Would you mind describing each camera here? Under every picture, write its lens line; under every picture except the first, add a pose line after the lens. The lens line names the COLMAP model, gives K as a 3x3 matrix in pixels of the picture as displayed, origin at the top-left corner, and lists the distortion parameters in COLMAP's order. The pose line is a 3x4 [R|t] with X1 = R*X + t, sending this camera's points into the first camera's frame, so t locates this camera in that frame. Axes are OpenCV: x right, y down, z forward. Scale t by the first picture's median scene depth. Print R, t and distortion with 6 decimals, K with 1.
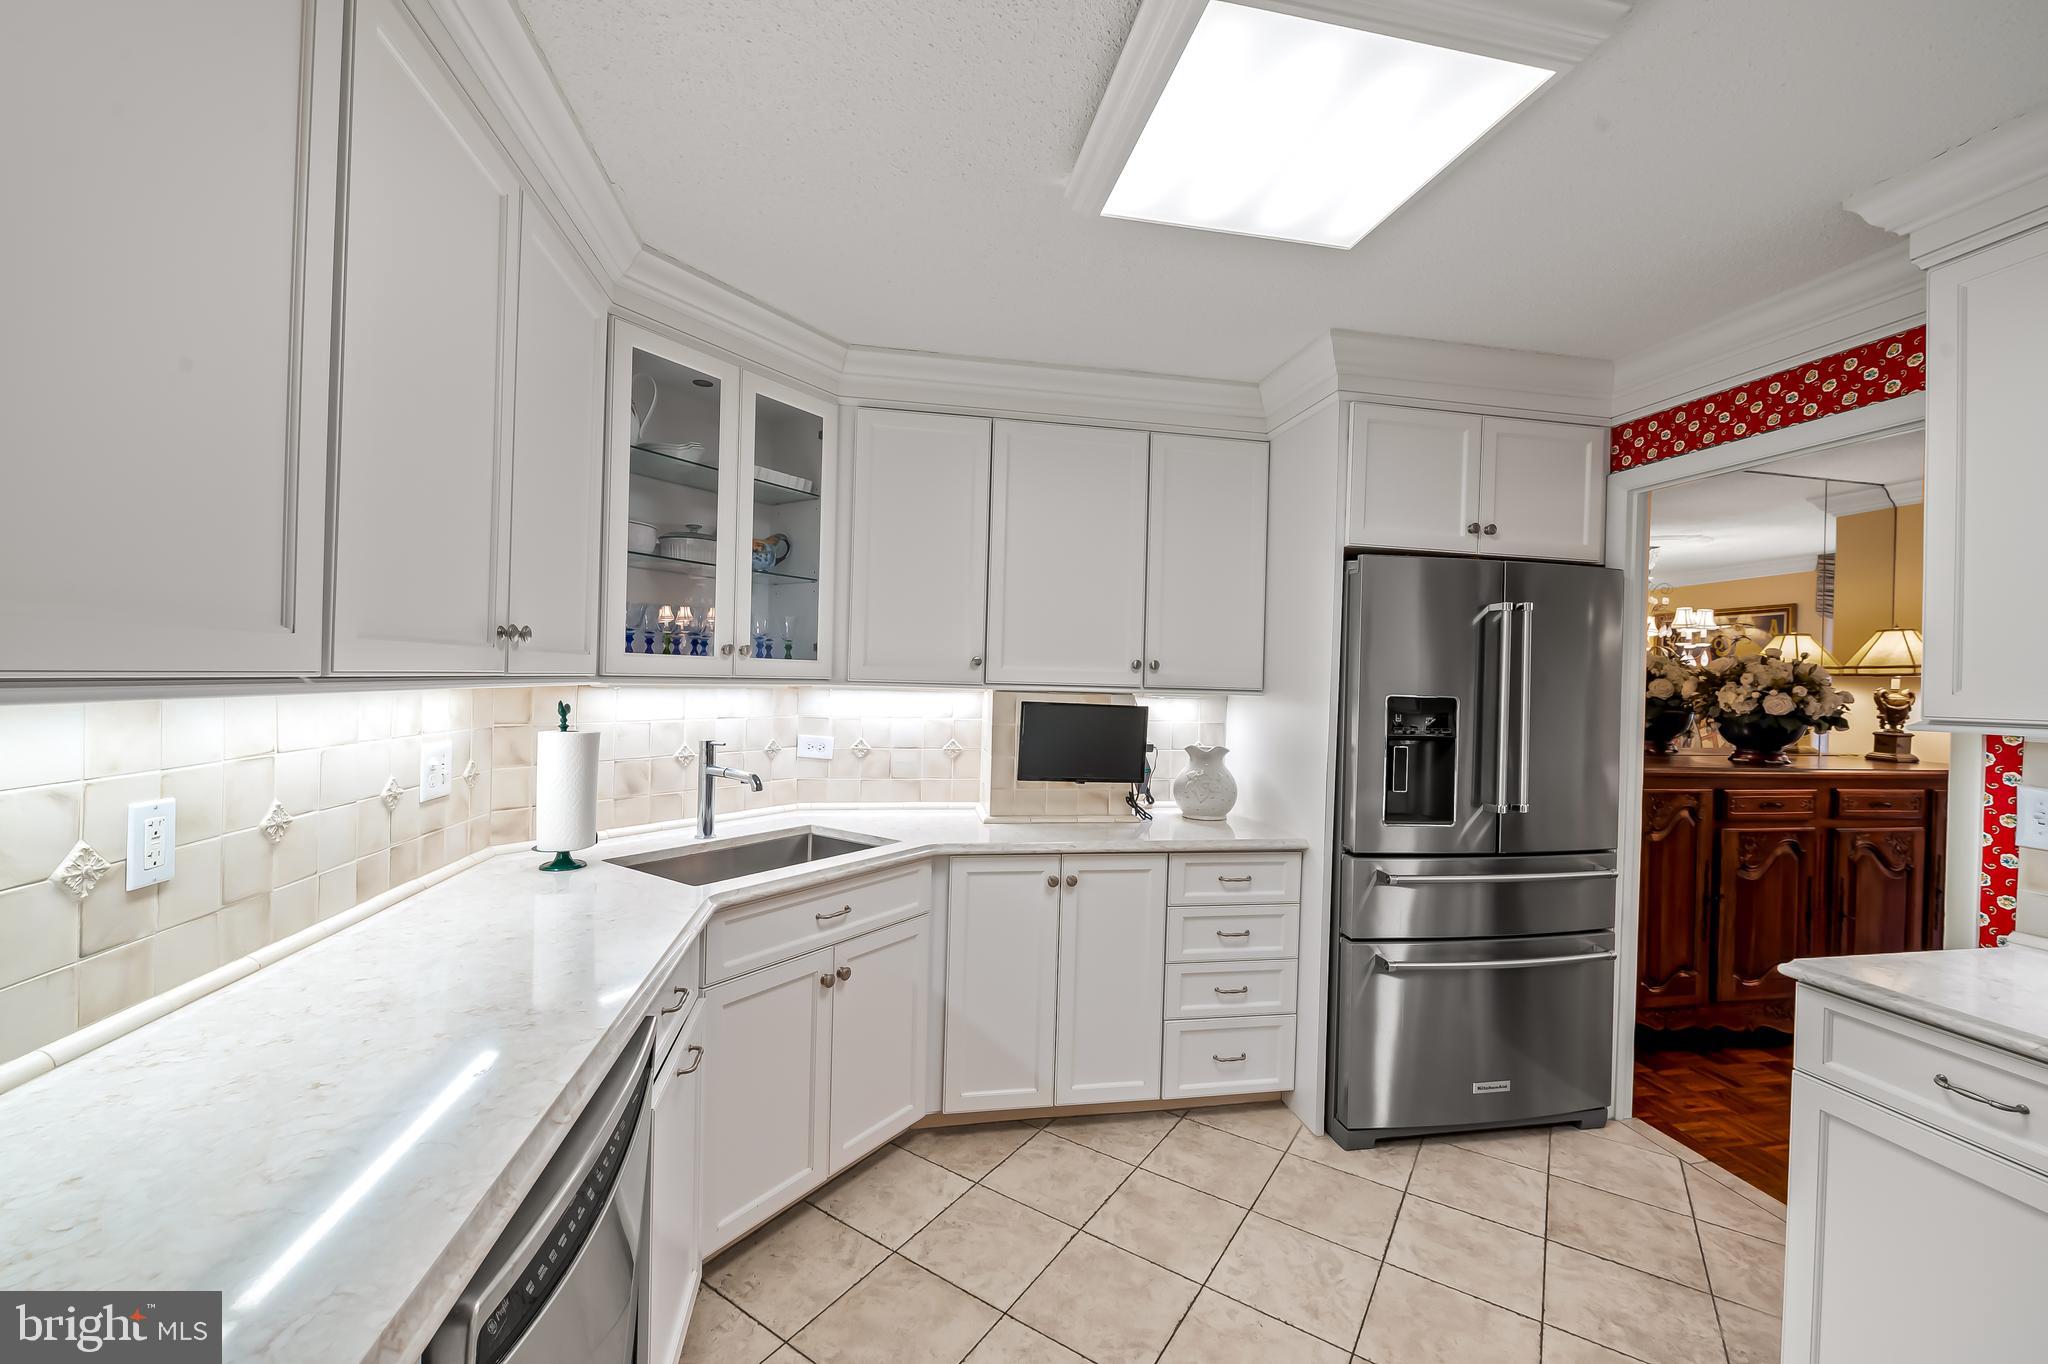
lens RADIAL K [[827.6, 0, 1024.1], [0, 827.6, 670.6], [0, 0, 1]] dist [-0.001014, -0.000238]
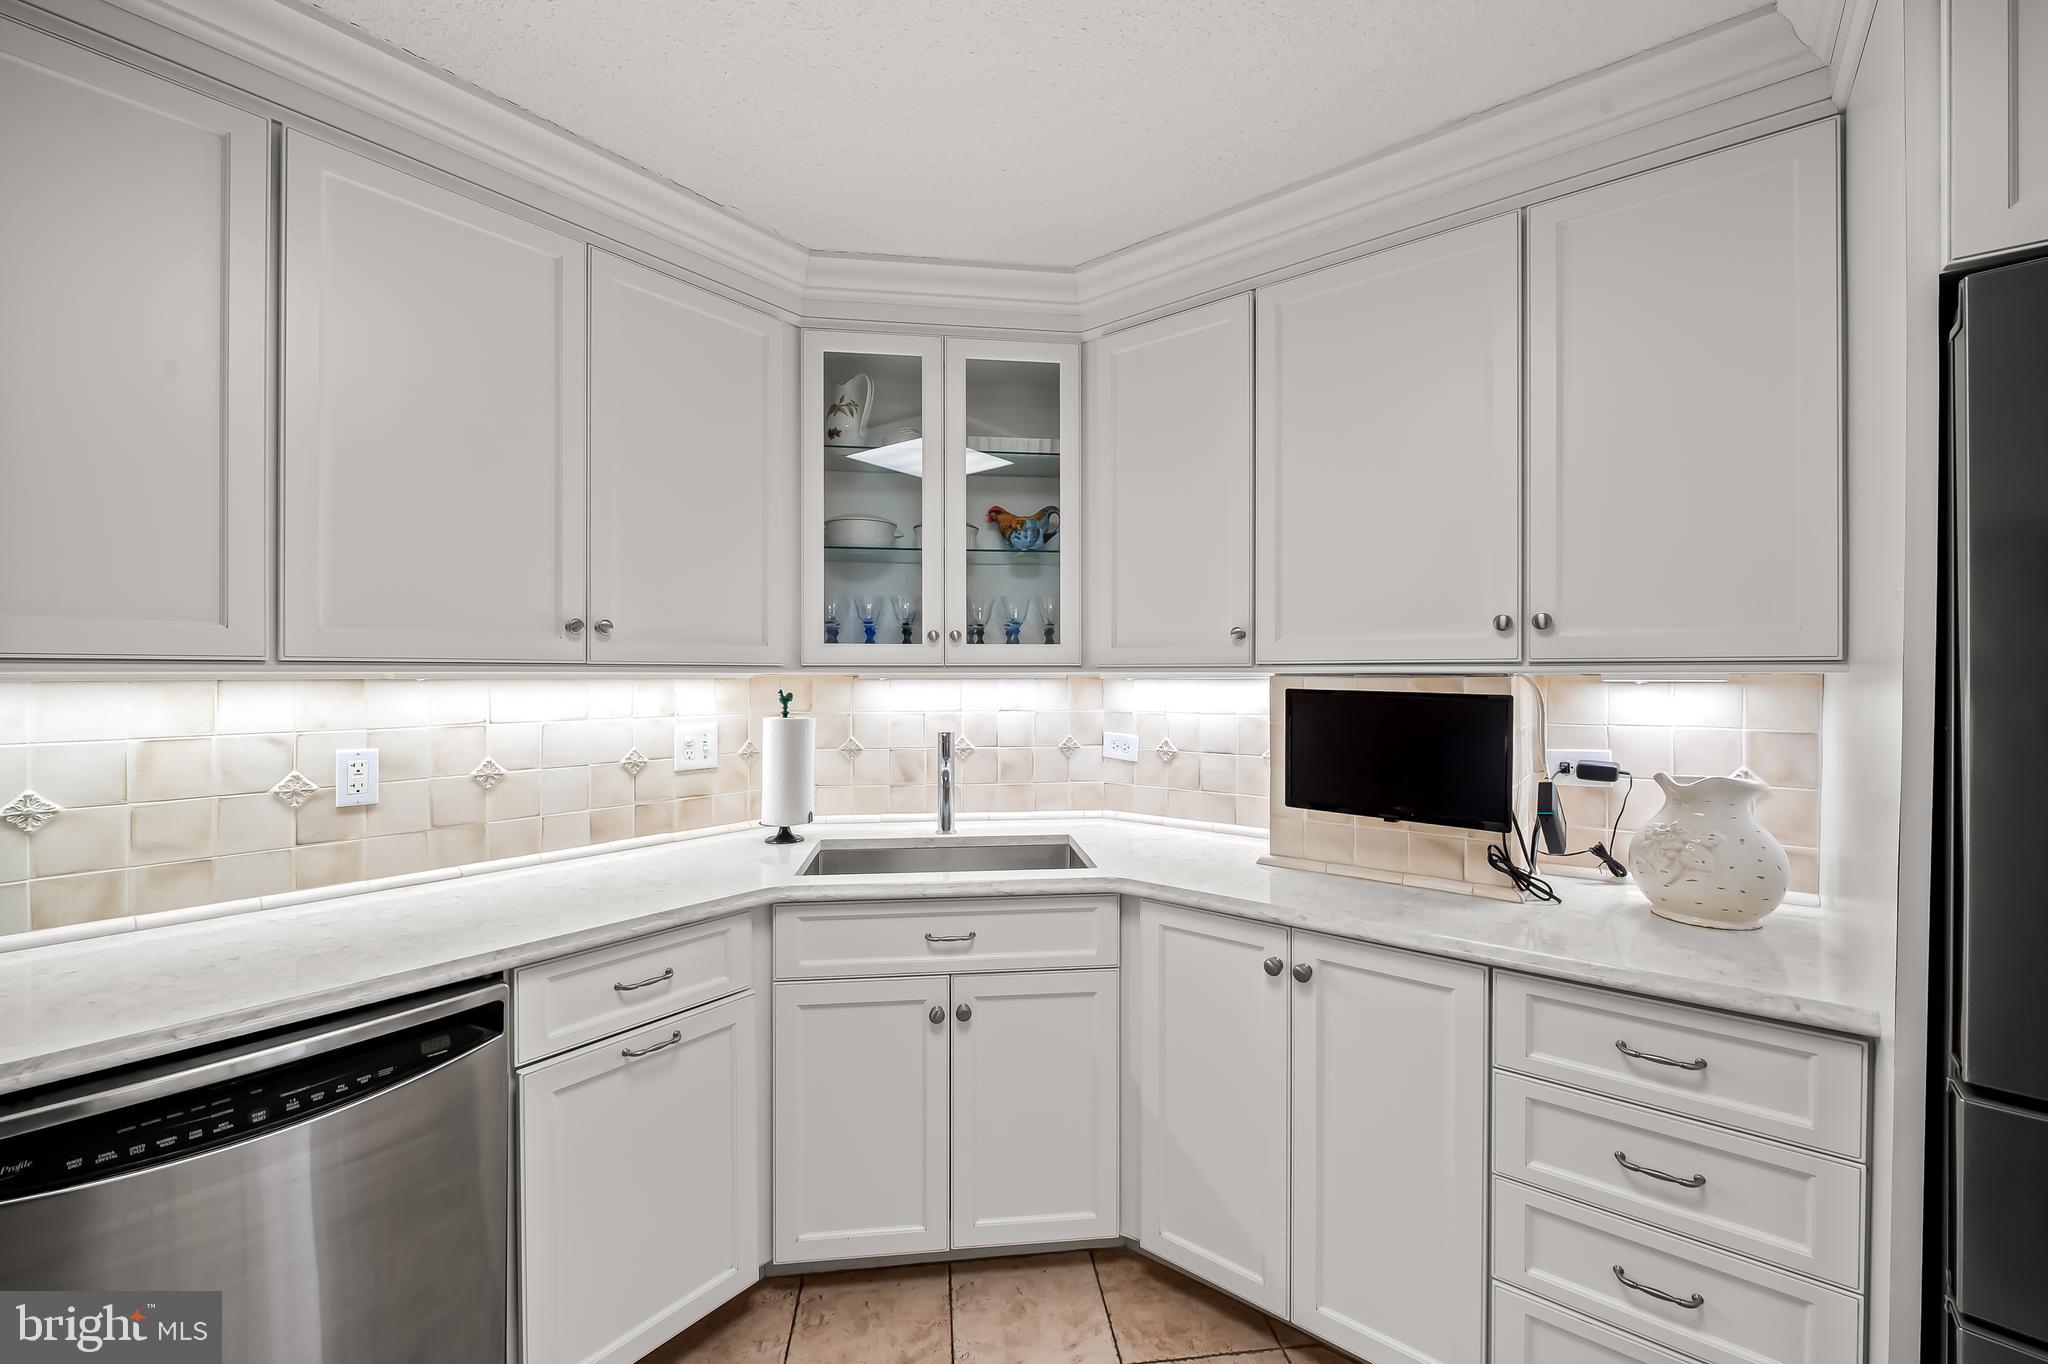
lens RADIAL K [[827.6, 0, 1024.1], [0, 827.6, 670.6], [0, 0, 1]] dist [-0.001014, -0.000238]
pose [[0.645619, -0.030262, -0.763060, 0.418958], [0.023552, 0.999528, -0.019713, 0.034144], [0.763296, -0.005245, 0.646027, 0.451332]]
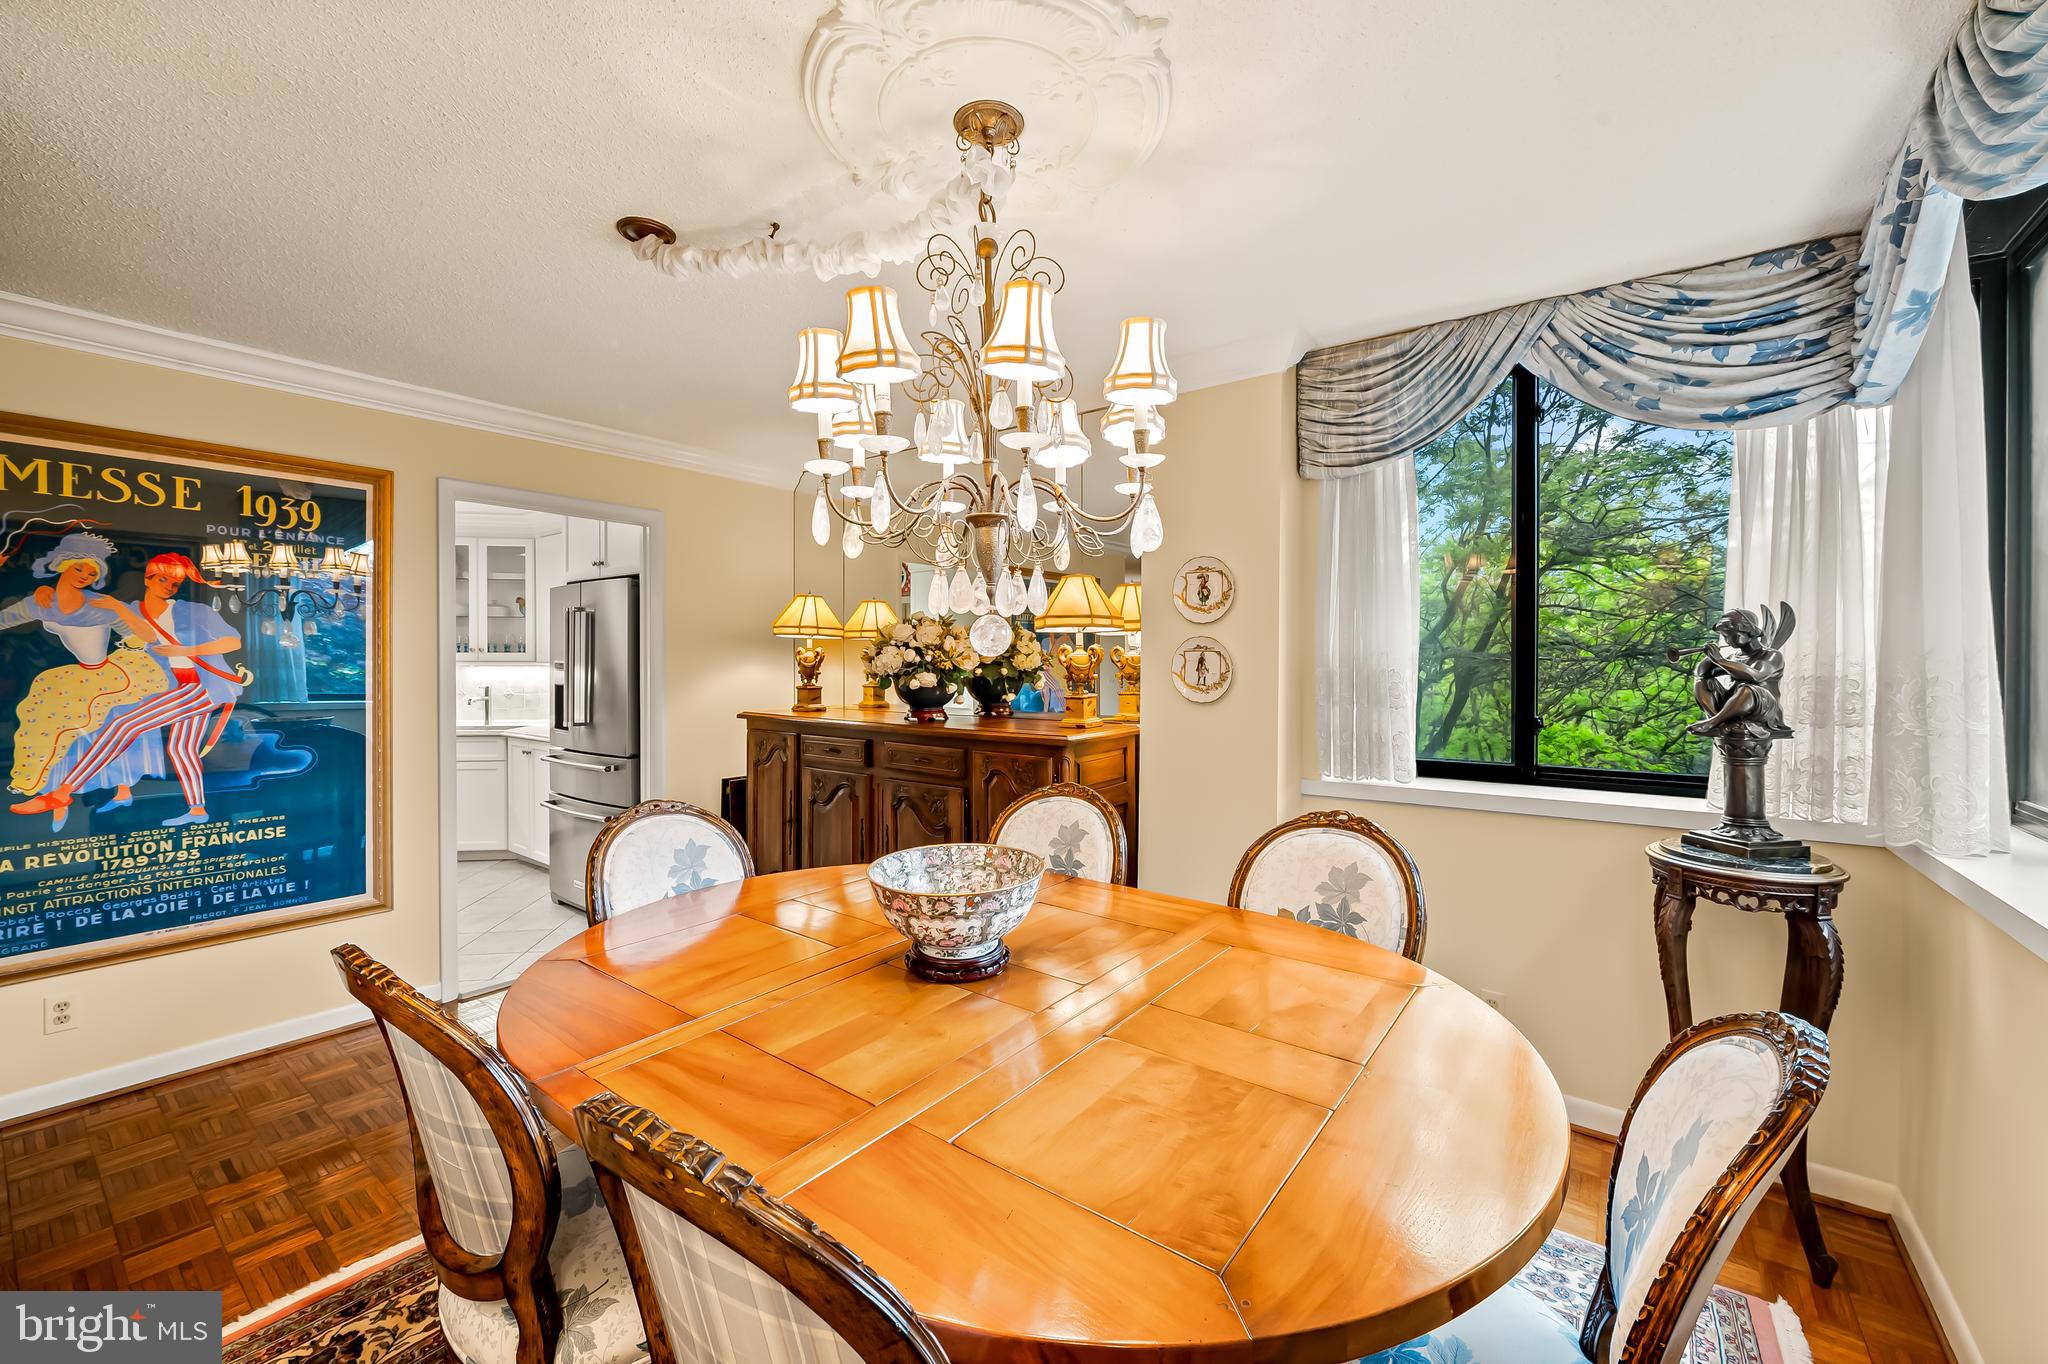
lens RADIAL K [[827.6, 0, 1024.1], [0, 827.6, 670.6], [0, 0, 1]] dist [-0.001014, -0.000238]
pose [[0.672897, -0.016801, -0.739545, 2.582030], [0.017737, 0.999821, -0.006575, 0.080868], [0.739523, -0.008694, 0.673075, 0.523399]]
